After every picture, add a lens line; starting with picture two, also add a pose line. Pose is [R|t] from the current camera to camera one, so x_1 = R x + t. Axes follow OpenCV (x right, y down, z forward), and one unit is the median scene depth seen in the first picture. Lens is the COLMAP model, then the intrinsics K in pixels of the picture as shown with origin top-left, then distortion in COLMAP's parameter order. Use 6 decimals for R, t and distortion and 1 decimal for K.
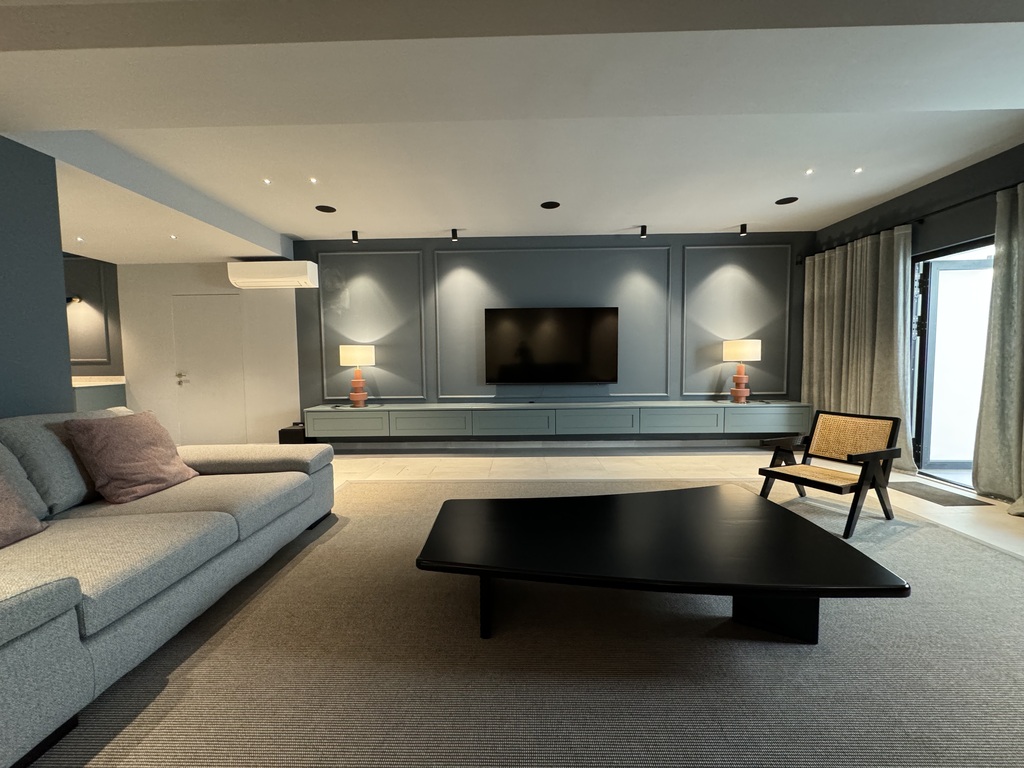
lens RADIAL K [[408.4, 0, 514.8], [0, 408.4, 383.9], [0, 0, 1]] dist [0.001026, -0.000289]
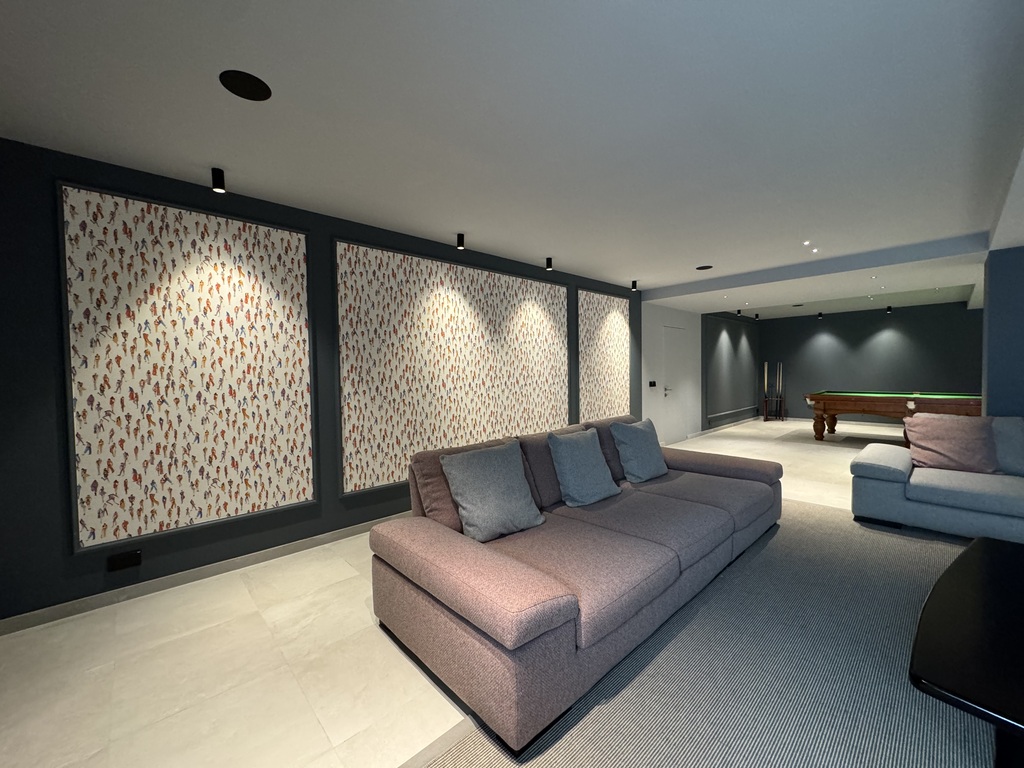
lens RADIAL K [[408.4, 0, 512.6], [0, 408.4, 384.7], [0, 0, 1]] dist [0.001026, -0.000289]
pose [[-0.720140, 0.044823, -0.692379, 0.628557], [-0.020539, 0.996097, 0.085847, -0.062235], [0.693524, 0.076043, -0.716409, 0.281822]]
